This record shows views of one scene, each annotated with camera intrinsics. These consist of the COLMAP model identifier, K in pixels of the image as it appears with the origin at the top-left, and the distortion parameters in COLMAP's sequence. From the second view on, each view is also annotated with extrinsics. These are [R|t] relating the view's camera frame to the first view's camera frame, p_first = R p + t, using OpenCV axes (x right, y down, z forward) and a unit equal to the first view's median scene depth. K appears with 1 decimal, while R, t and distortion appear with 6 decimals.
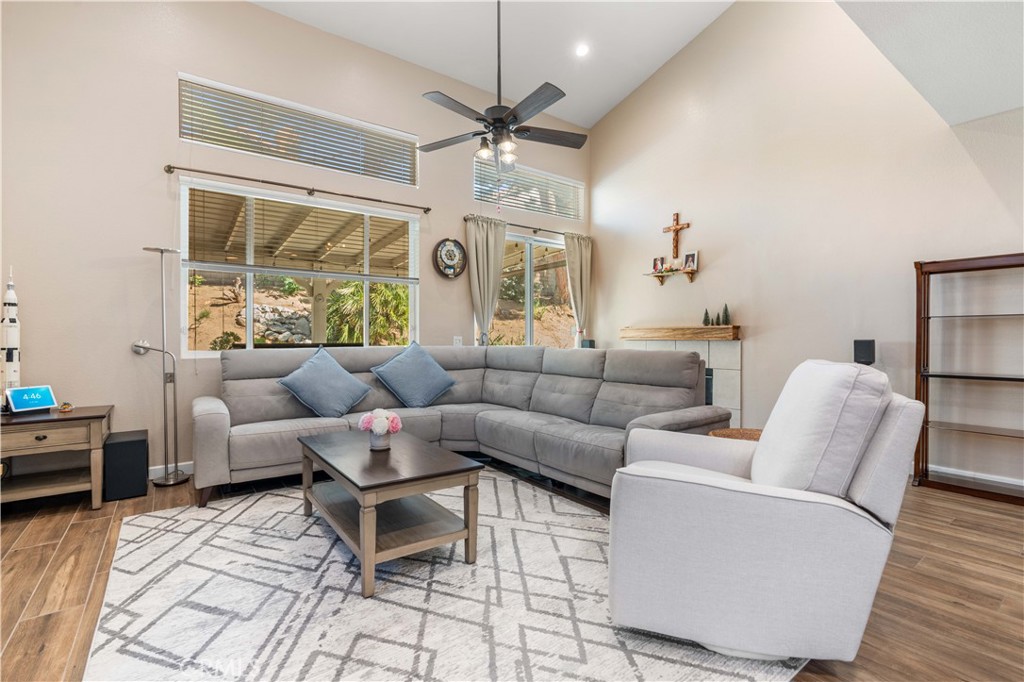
lens RADIAL K [[466.7, 0, 522.3], [0, 466.7, 339.9], [0, 0, 1]] dist [-0.004048, -0.000001]
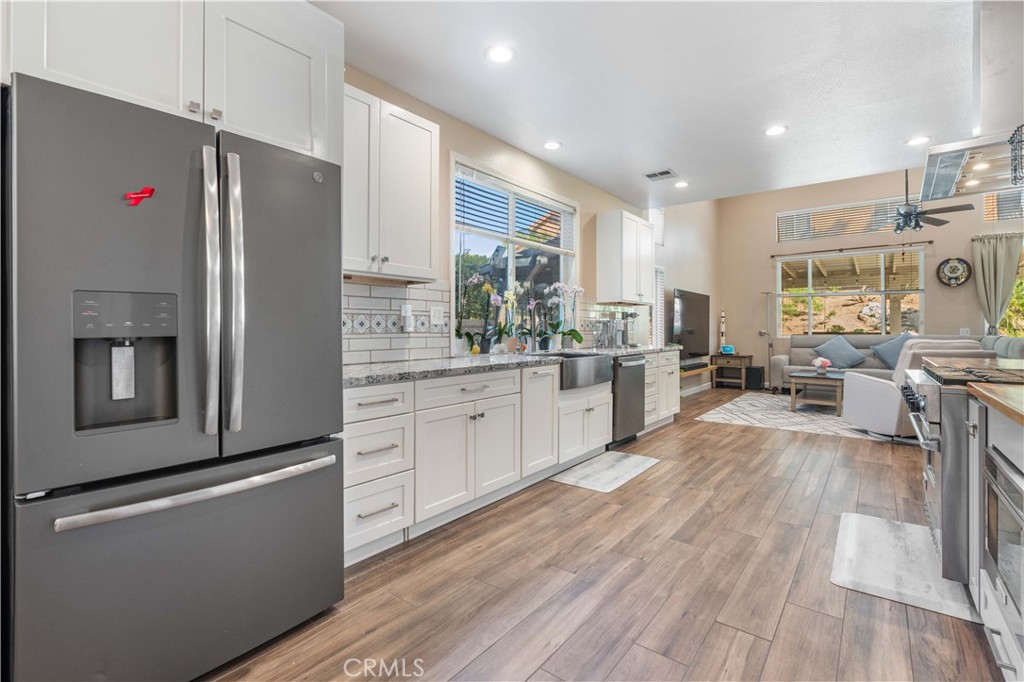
lens RADIAL K [[469.3, 0, 516.3], [0, 469.3, 324.8], [0, 0, 1]] dist [-0.002608, 0.000531]
pose [[0.259898, -0.004401, -0.965626, 1.001175], [-0.007765, 0.999948, -0.006648, 0.000987], [0.965605, 0.009226, 0.259850, -0.723263]]
